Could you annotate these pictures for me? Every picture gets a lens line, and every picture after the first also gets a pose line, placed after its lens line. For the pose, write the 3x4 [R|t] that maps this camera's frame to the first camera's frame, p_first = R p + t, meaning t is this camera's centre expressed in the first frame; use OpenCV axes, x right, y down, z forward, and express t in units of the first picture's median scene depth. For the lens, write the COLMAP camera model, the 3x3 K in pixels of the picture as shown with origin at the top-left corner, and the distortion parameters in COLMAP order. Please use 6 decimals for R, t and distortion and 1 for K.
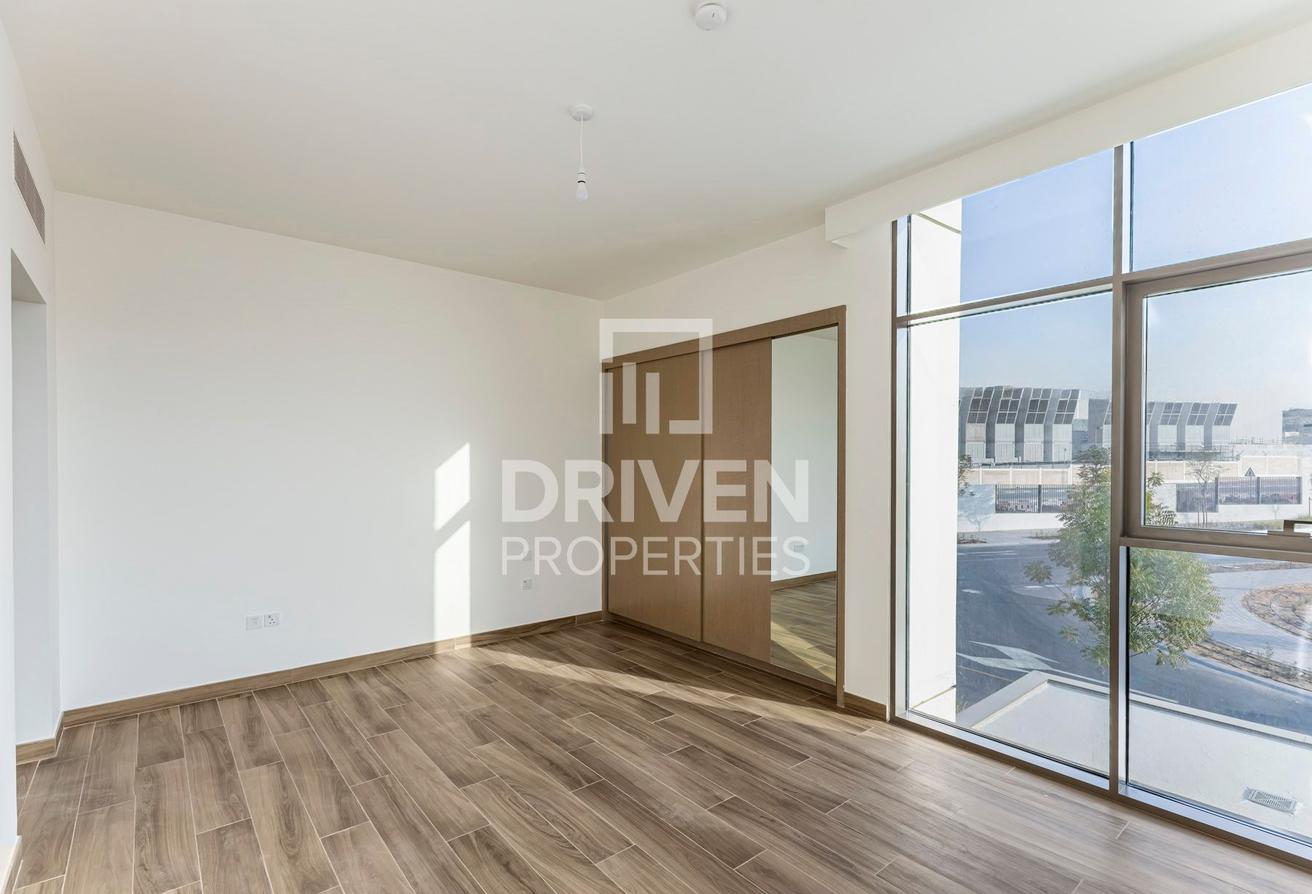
lens RADIAL K [[607.2, 0, 645.0], [0, 607.2, 462.6], [0, 0, 1]] dist [0.012746, -0.001735]
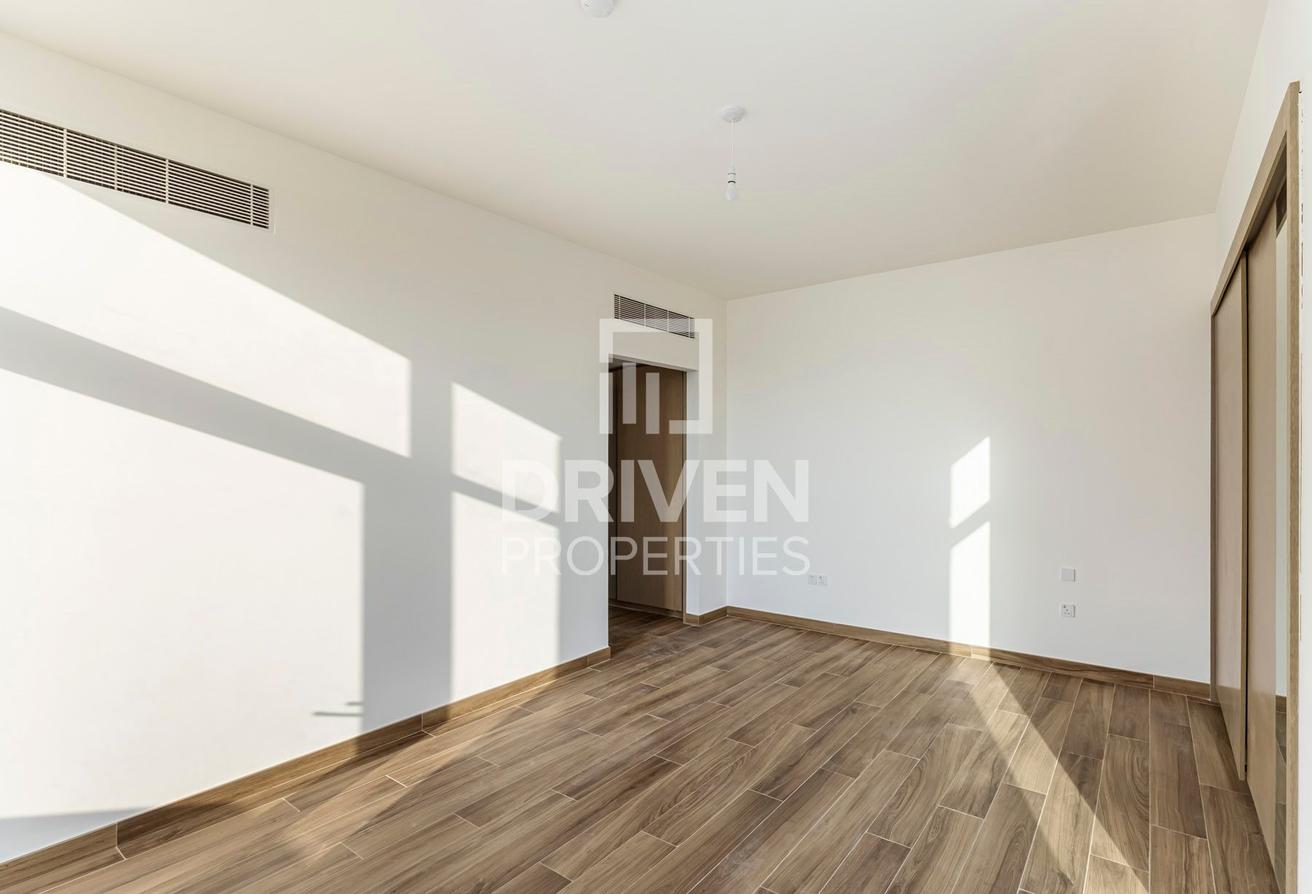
lens RADIAL K [[607.2, 0, 769.6], [0, 607.2, 450.9], [0, 0, 1]] dist [0.012746, -0.001735]
pose [[0.309869, -0.013510, -0.950683, 0.648677], [0.005712, 0.999907, -0.012347, -0.000083], [0.950762, -0.001604, 0.309917, 0.556590]]
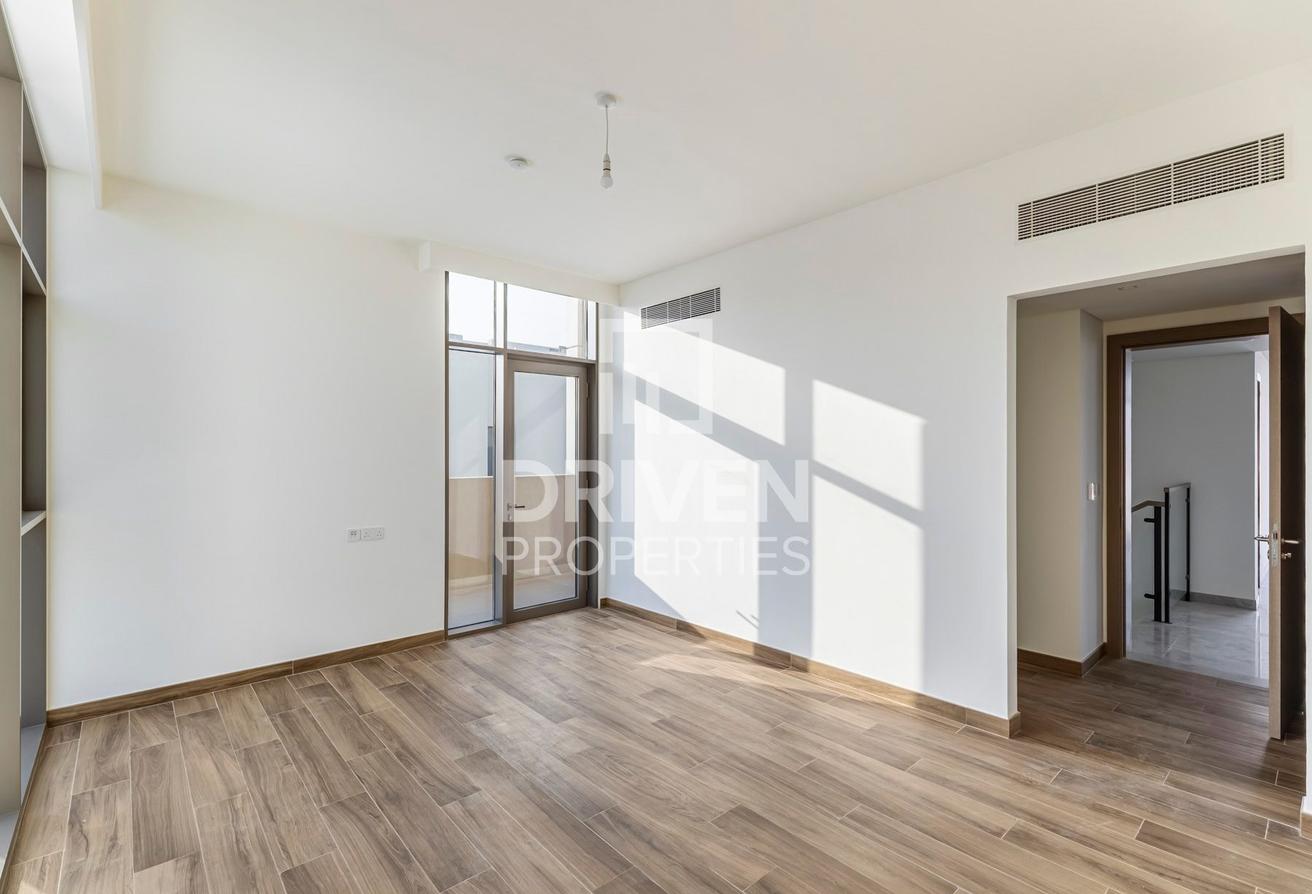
lens RADIAL K [[607.2, 0, 654.4], [0, 607.2, 448.1], [0, 0, 1]] dist [0.012746, -0.001735]
pose [[-0.999583, -0.004136, -0.028586, -0.113095], [-0.004091, 0.999990, -0.001654, 0.001190], [0.028593, -0.001537, -0.999590, 1.480935]]
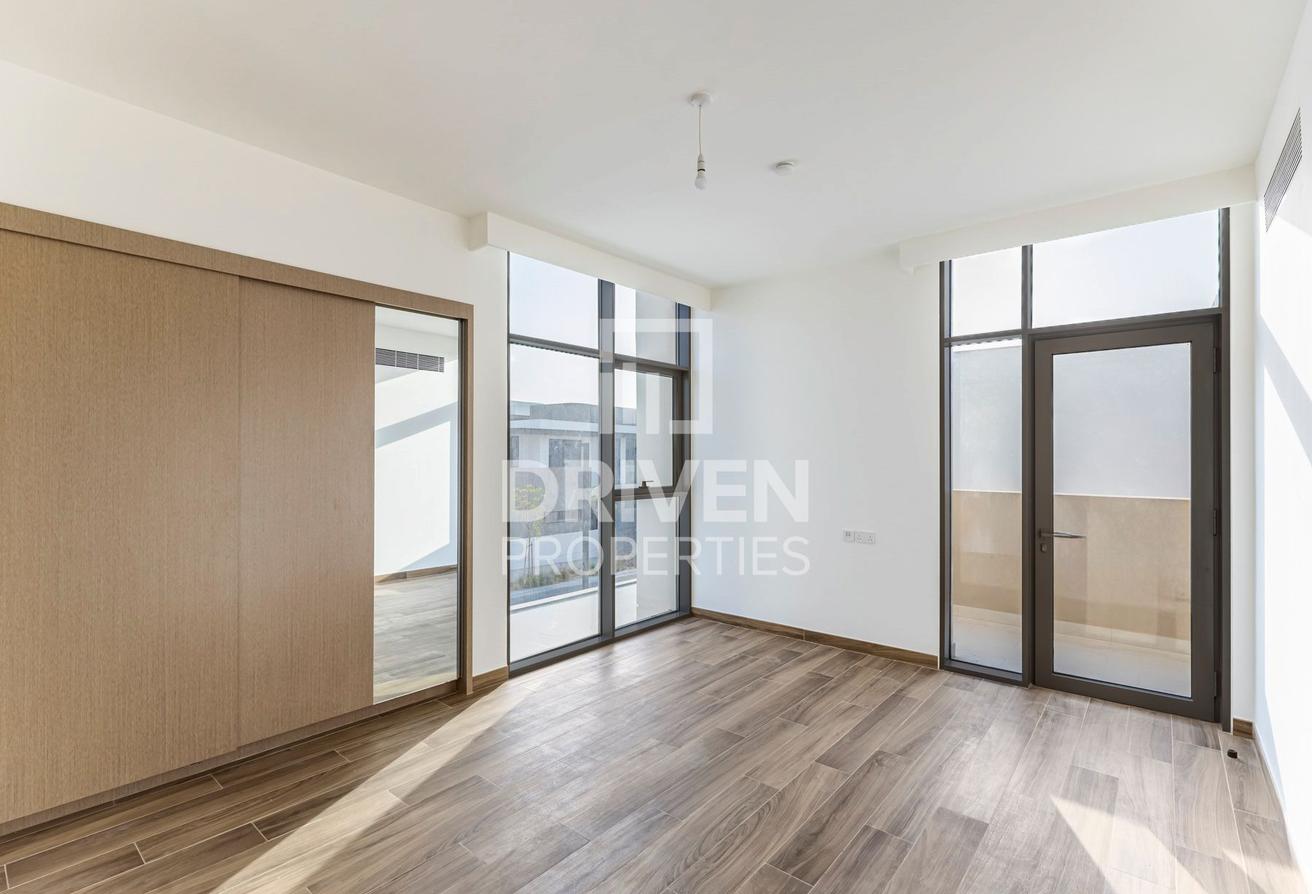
lens RADIAL K [[607.2, 0, 646.5], [0, 607.2, 455.5], [0, 0, 1]] dist [0.012746, -0.001735]
pose [[-0.176063, -0.007110, 0.984353, -0.769017], [-0.004046, 0.999971, 0.006499, -0.006875], [-0.984371, -0.002838, -0.176087, 0.931459]]
